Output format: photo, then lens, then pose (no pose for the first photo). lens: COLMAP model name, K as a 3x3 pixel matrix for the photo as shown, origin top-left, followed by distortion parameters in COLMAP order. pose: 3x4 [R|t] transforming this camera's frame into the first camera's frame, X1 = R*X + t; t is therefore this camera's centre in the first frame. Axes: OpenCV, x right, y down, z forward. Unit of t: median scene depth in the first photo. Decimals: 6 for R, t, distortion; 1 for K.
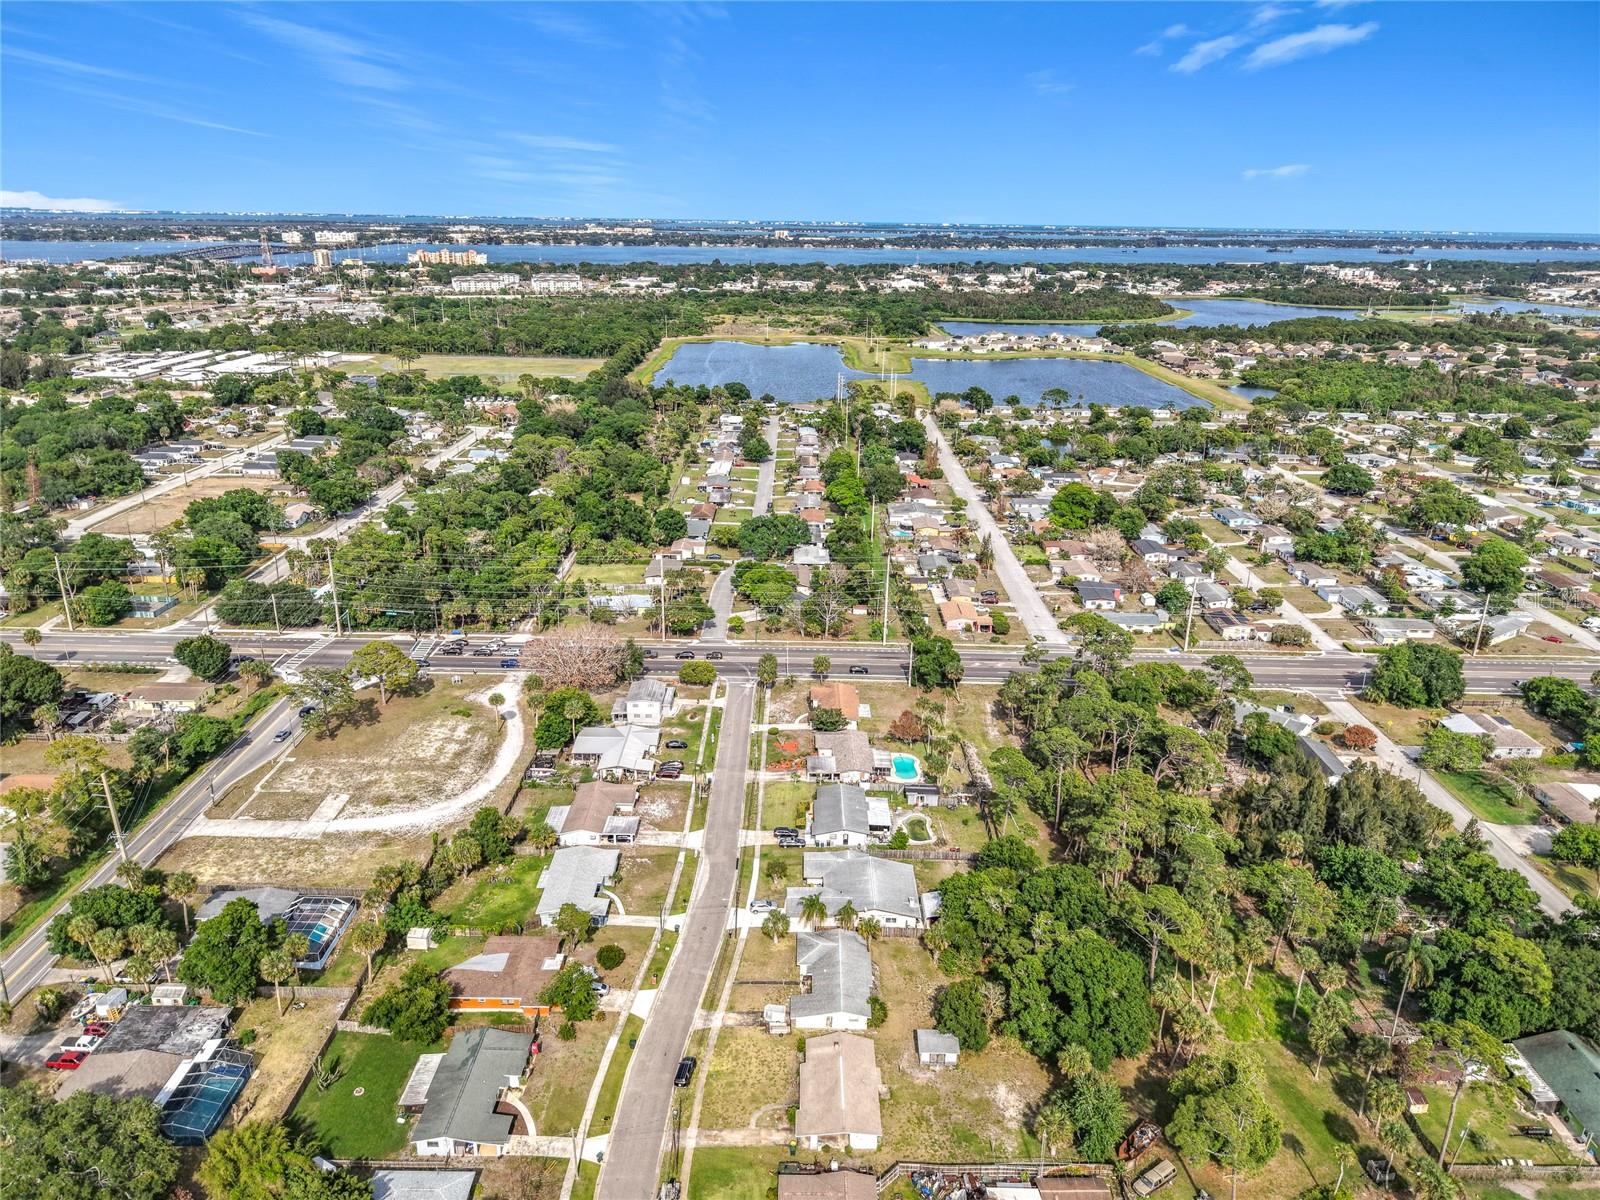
lens RADIAL K [[1089.7, 0, 794.5], [0, 1089.7, 607.0], [0, 0, 1]] dist [0.029200, -0.029699]
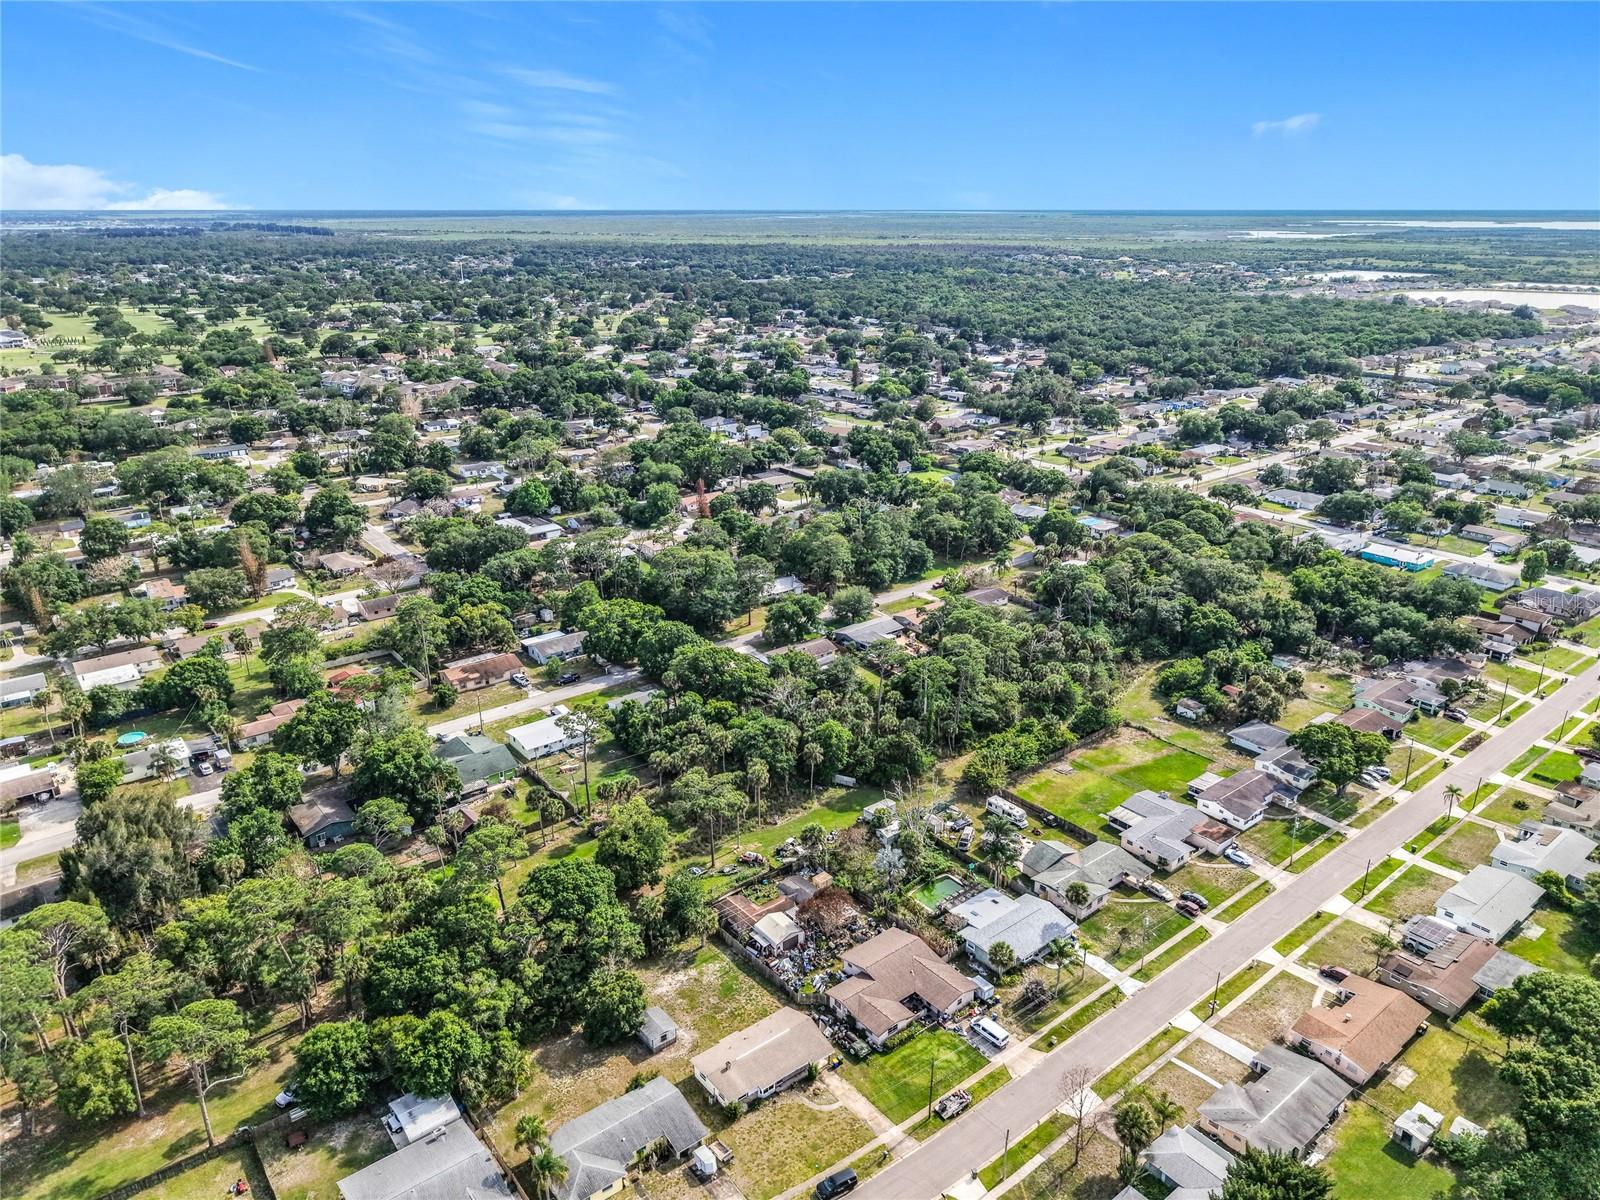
lens RADIAL K [[1106.6, 0, 798.7], [0, 1106.6, 537.6], [0, 0, 1]] dist [0.030386, -0.031237]
pose [[-0.626025, -0.230739, 0.744884, -0.357227], [0.261929, 0.837504, 0.479563, -0.257239], [-0.734497, 0.495325, -0.463860, 0.667342]]
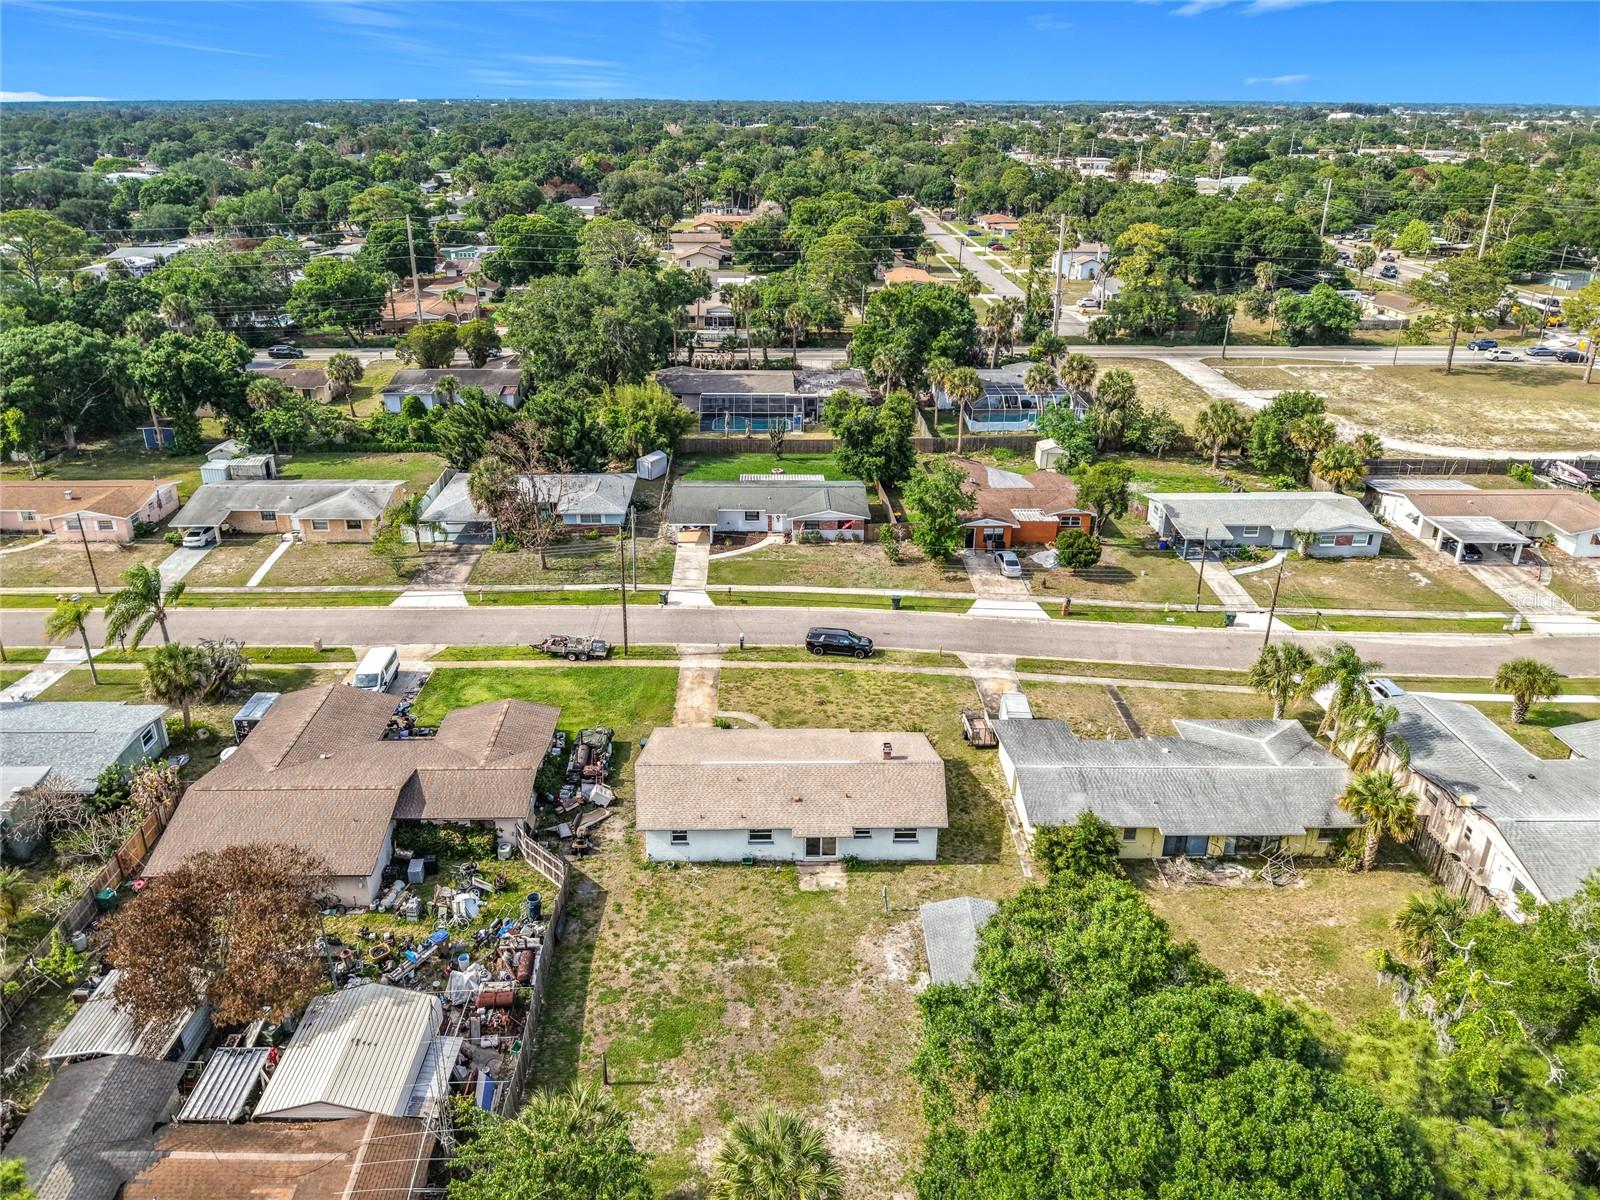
lens RADIAL K [[1083.5, 0, 771.7], [0, 1083.5, 570.3], [0, 0, 1]] dist [0.042358, -0.081411]
pose [[0.014067, 0.382747, -0.923746, 0.224568], [-0.340763, 0.870369, 0.355441, 0.116360], [0.940044, 0.309779, 0.142670, 0.494873]]
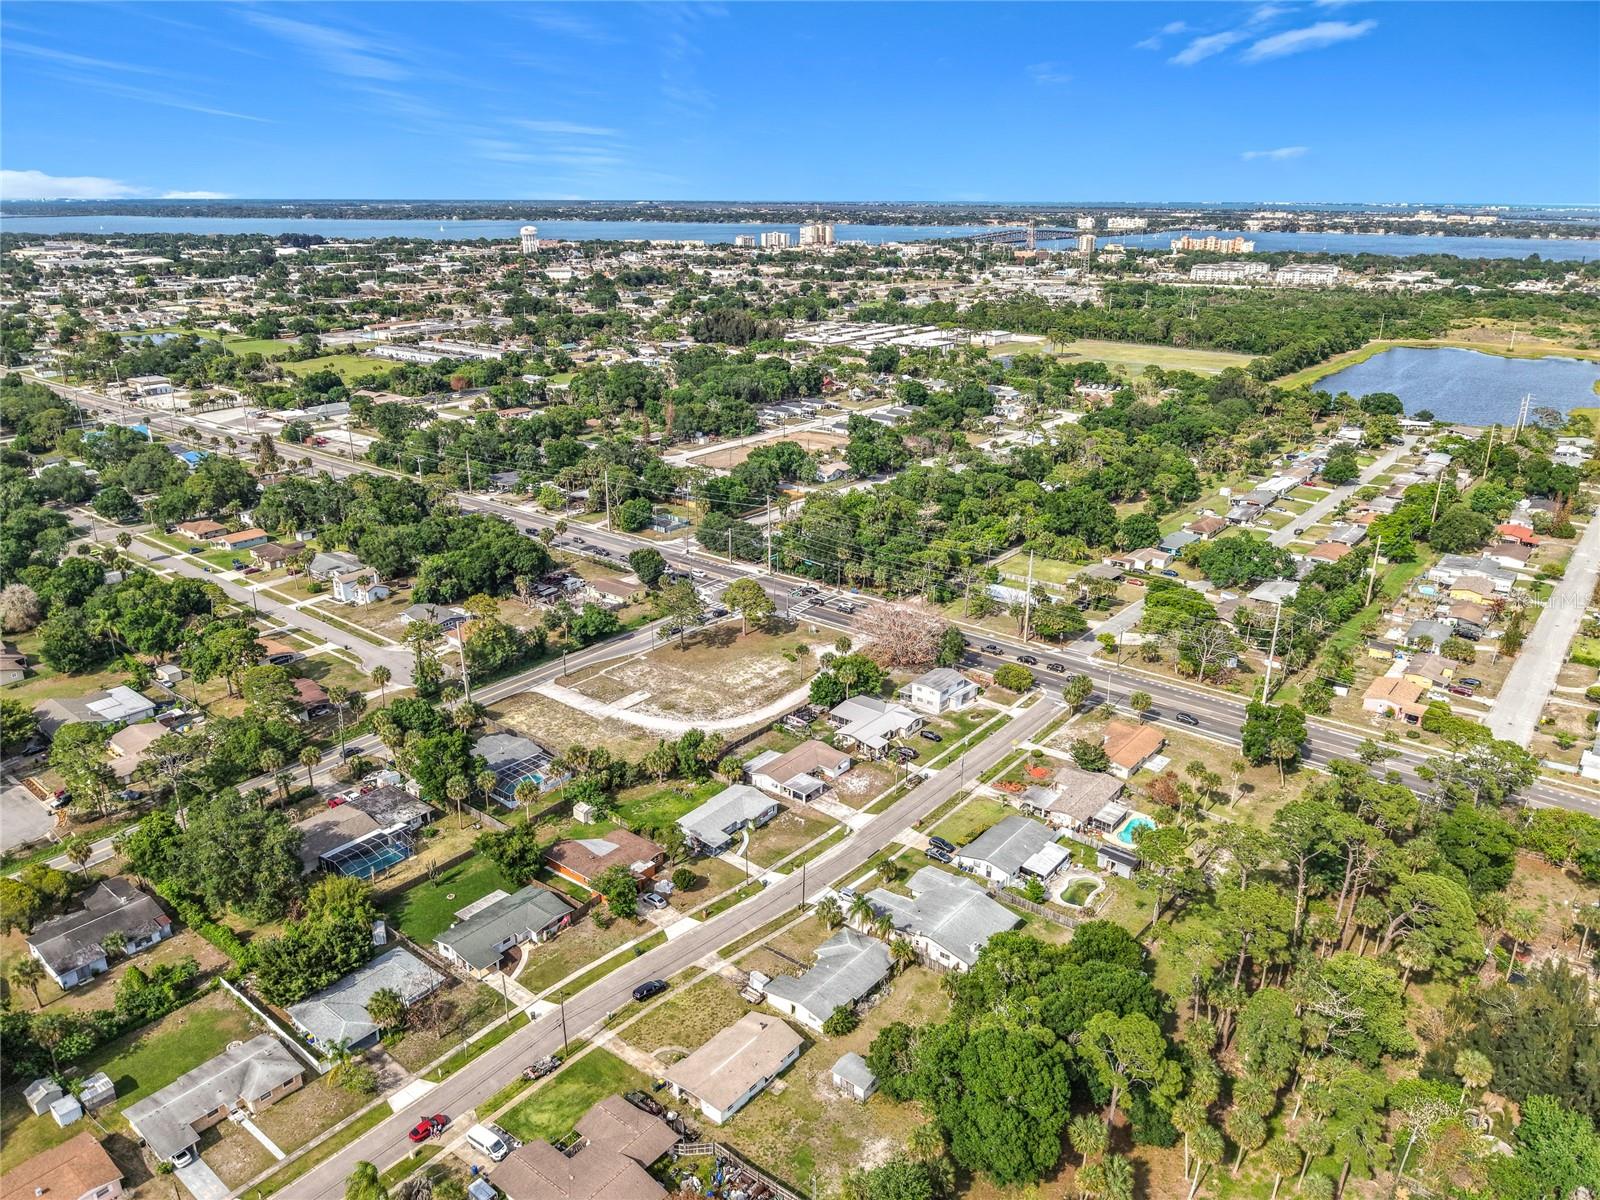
lens RADIAL K [[1131.5, 0, 784.0], [0, 1131.5, 598.5], [0, 0, 1]] dist [0.006494, -0.058331]
pose [[0.778047, 0.198313, -0.596084, 0.334622], [-0.201542, 0.977507, 0.062145, -0.027926], [0.595000, 0.071784, 0.800514, 0.088450]]
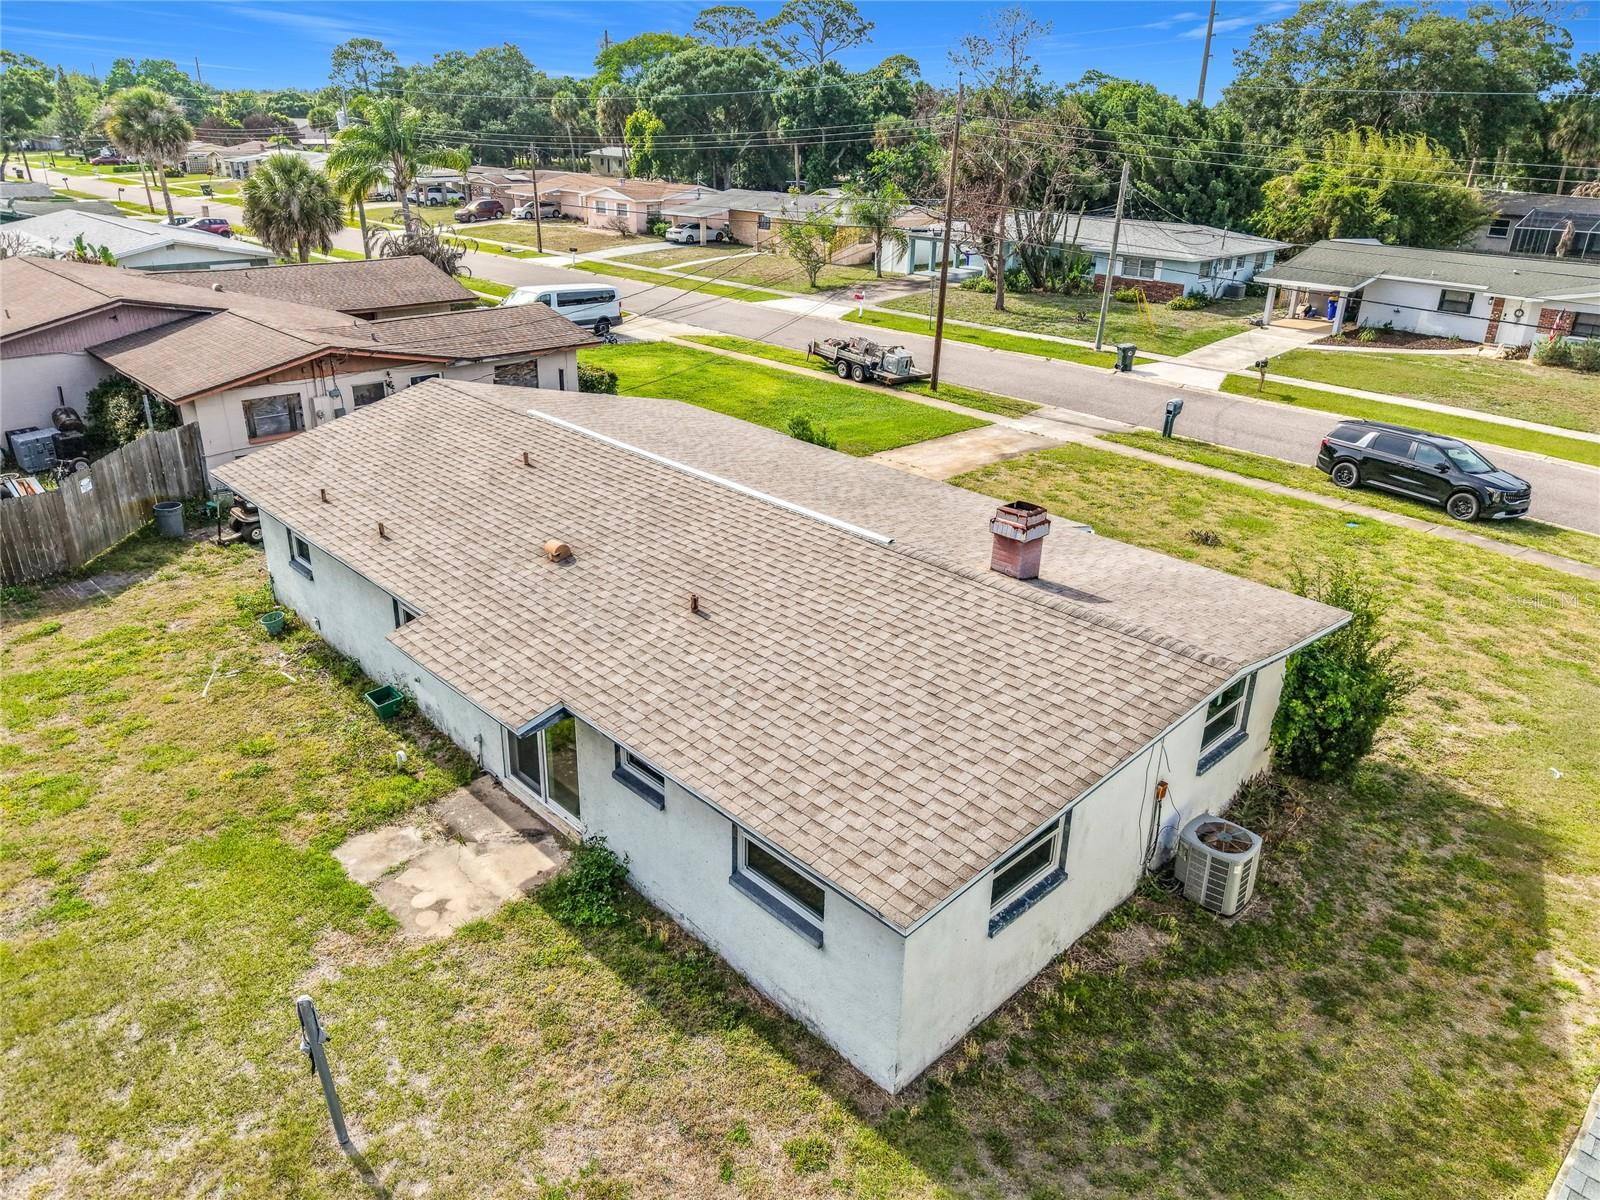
lens RADIAL K [[1127.1, 0, 799.3], [0, 1127.1, 476.6], [0, 0, 1]] dist [0.030049, -0.032985]
pose [[-0.714096, 0.184287, -0.675355, 0.065638], [-0.267719, 0.819502, 0.506698, 0.198771], [0.646833, 0.542636, -0.535867, 0.585496]]
